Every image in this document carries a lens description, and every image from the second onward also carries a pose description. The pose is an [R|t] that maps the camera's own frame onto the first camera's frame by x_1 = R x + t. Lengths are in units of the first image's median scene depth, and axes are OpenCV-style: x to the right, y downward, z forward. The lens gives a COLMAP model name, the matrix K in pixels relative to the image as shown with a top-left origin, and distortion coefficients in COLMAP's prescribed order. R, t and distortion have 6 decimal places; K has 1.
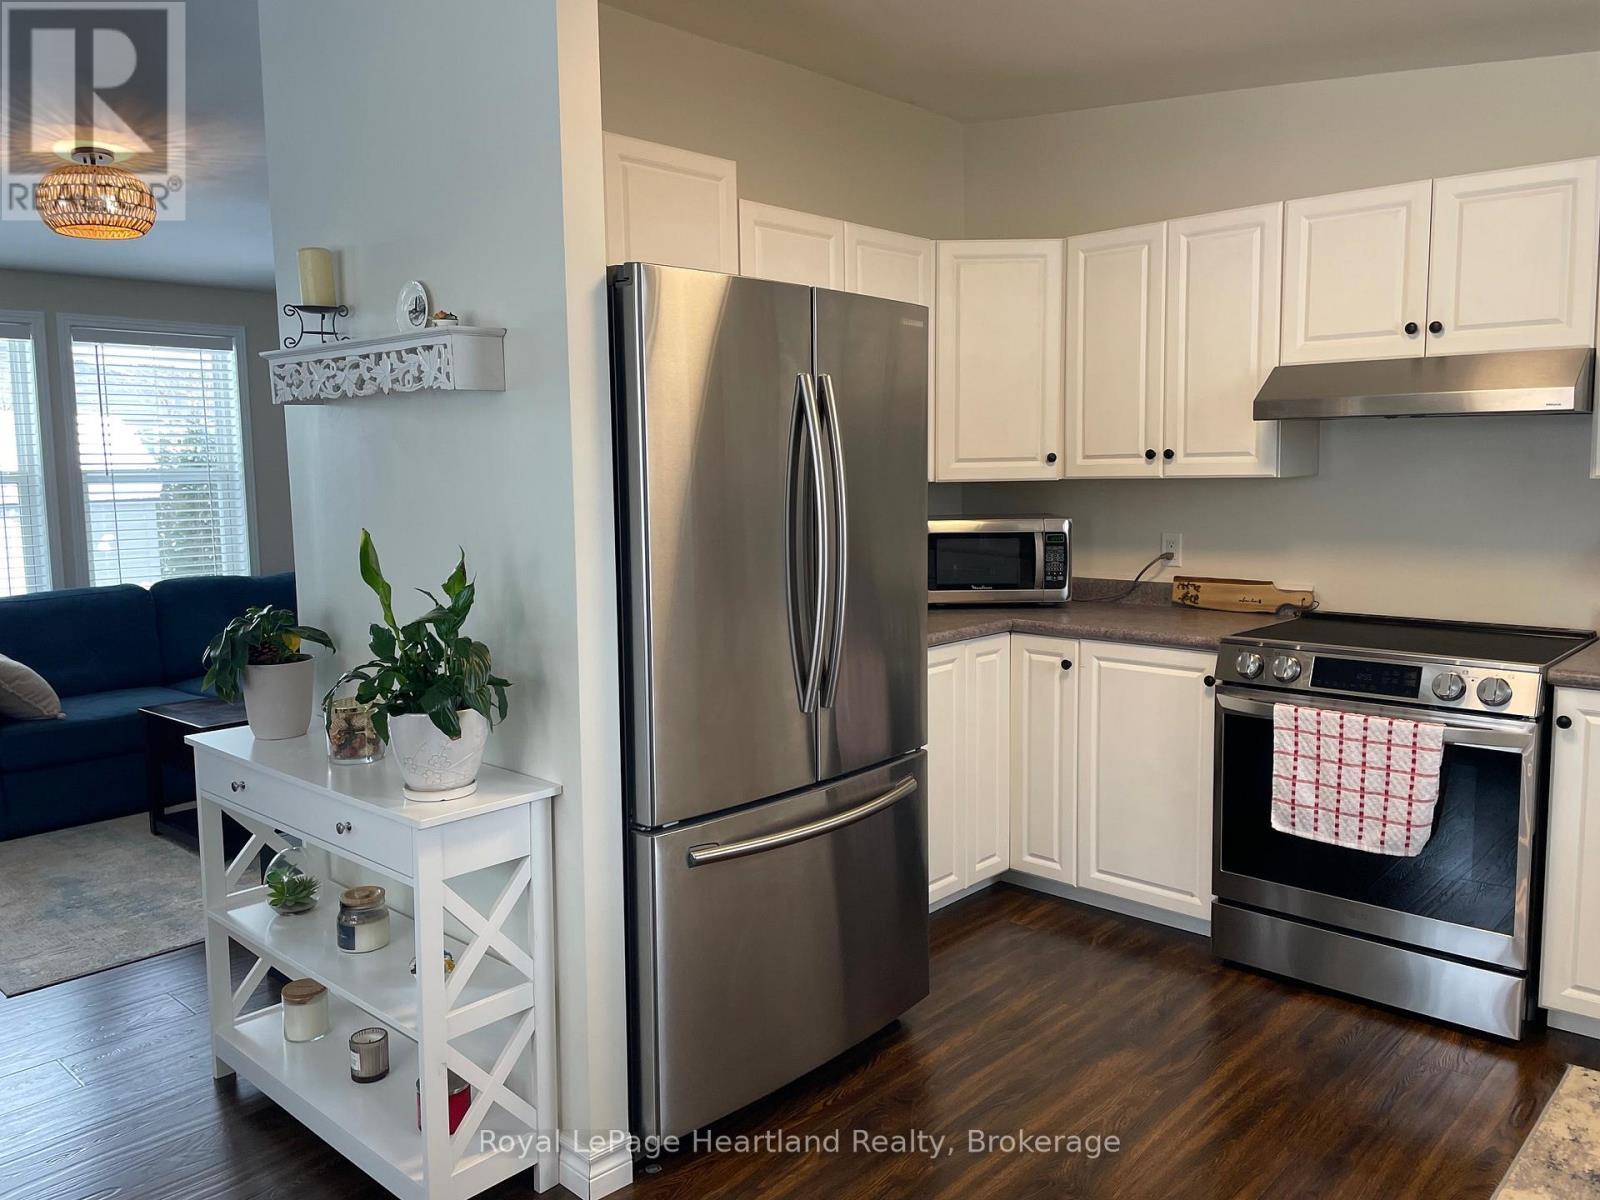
lens RADIAL K [[1206.7, 0, 795.7], [0, 1206.7, 587.8], [0, 0, 1]] dist [0.100139, -0.140153]
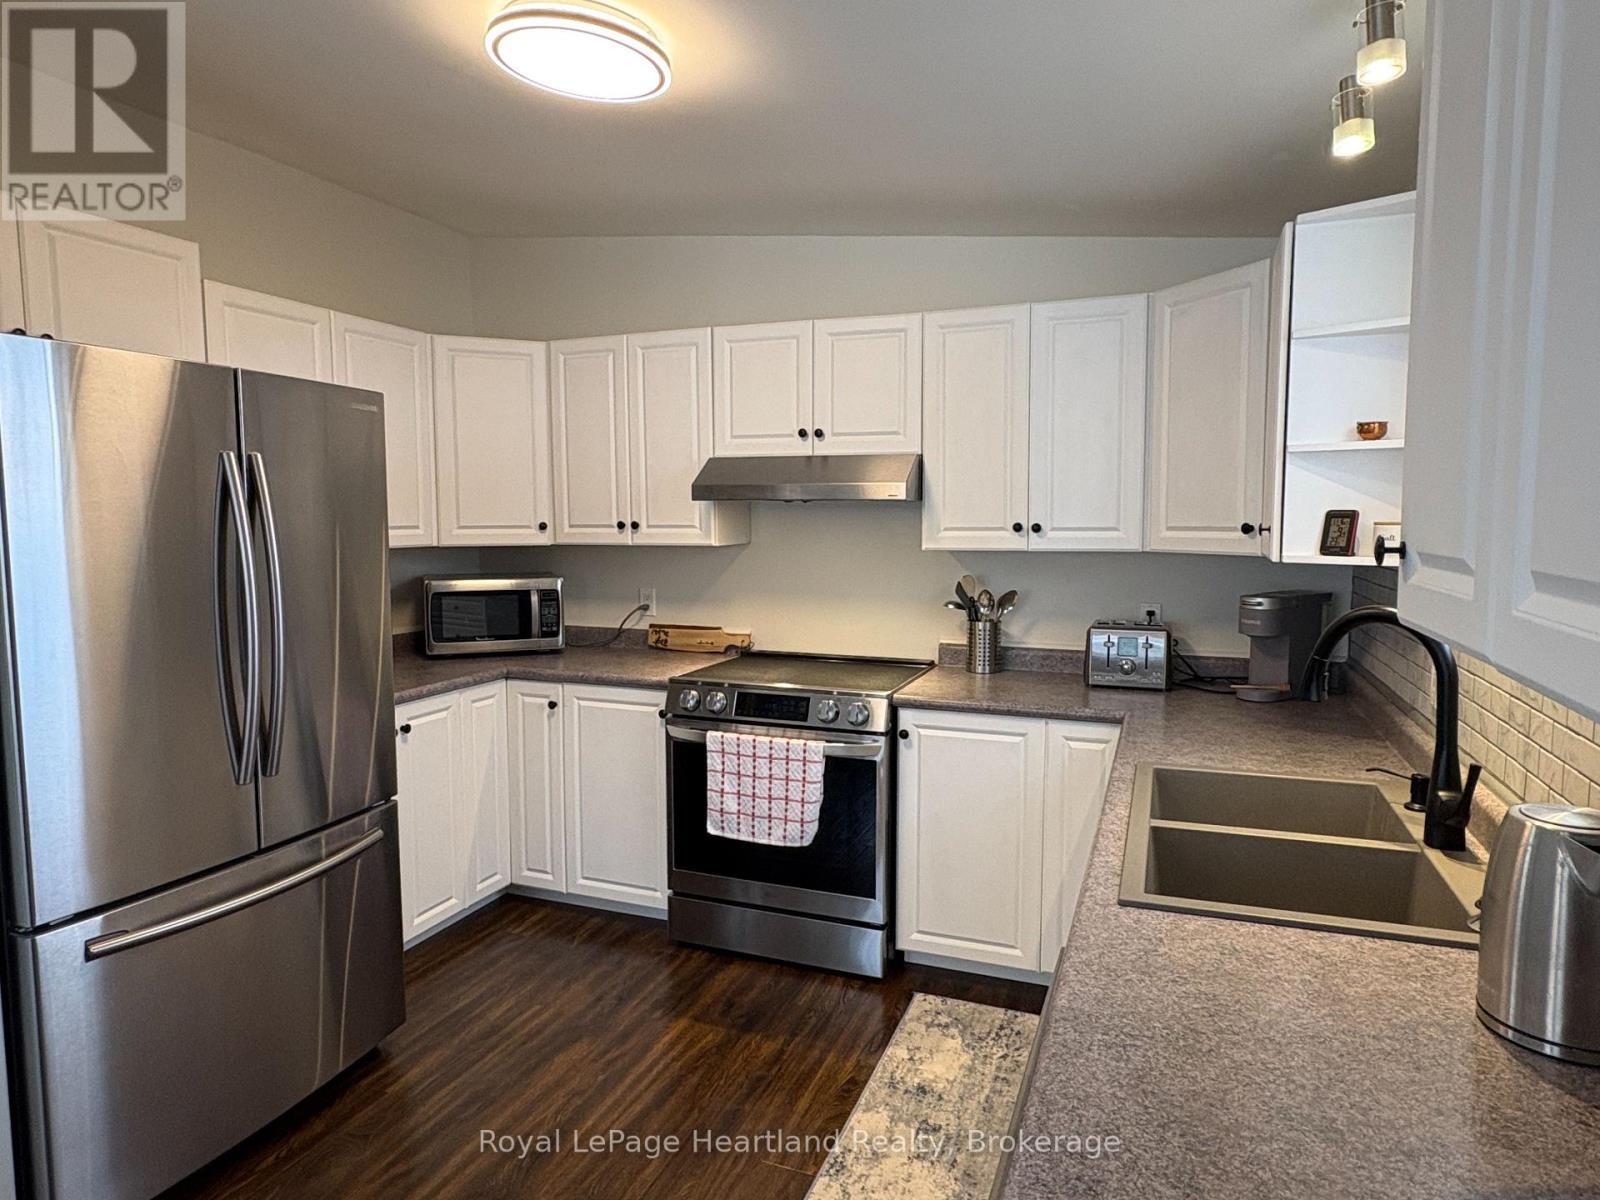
lens RADIAL K [[960.5, 0, 800.0], [0, 960.5, 600.0], [0, 0, 1]] dist [-0.010847, -0.000150]
pose [[0.929292, -0.020586, 0.368771, 0.124867], [0.026087, 0.999610, -0.009939, -0.025933], [-0.368422, 0.018856, 0.929467, 0.063194]]
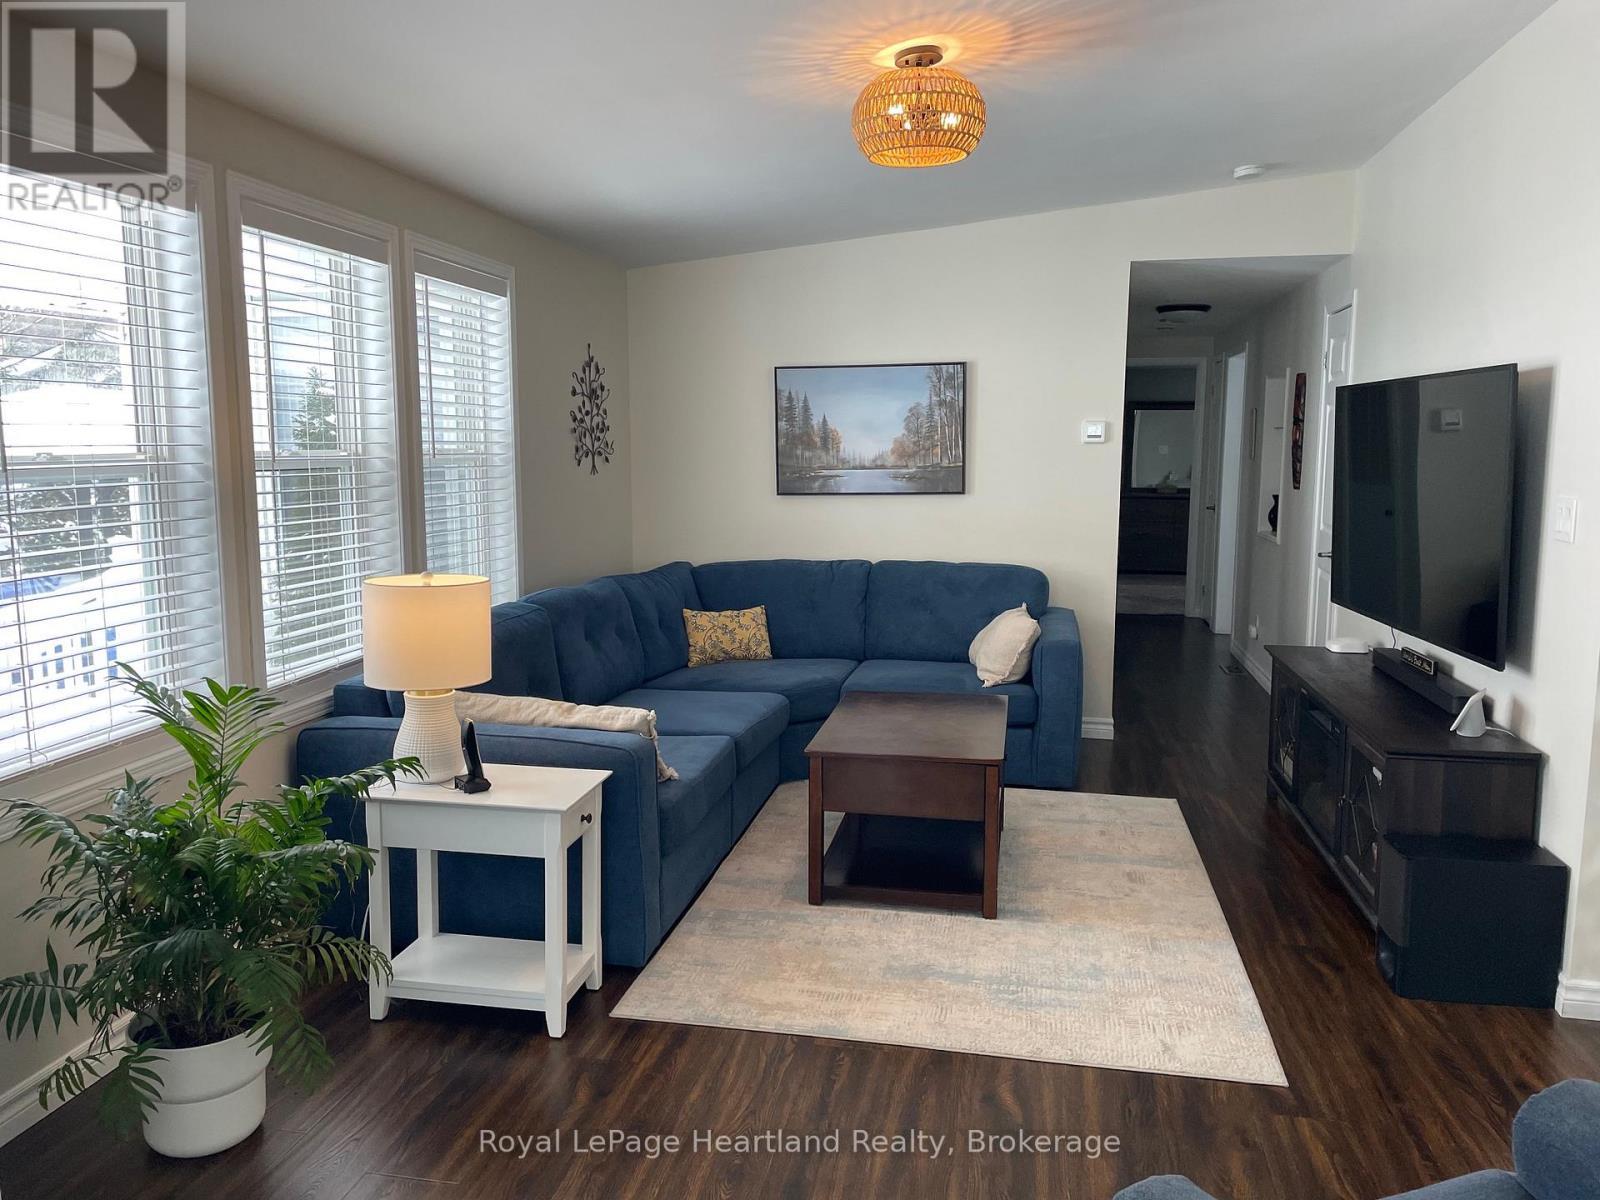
lens RADIAL K [[1206.7, 0, 795.7], [0, 1206.7, 587.8], [0, 0, 1]] dist [0.100139, -0.140153]
pose [[0.849403, -0.044036, 0.525904, -1.401811], [0.038032, 0.999029, 0.022225, -0.038874], [-0.526372, 0.001123, 0.850253, 0.482047]]
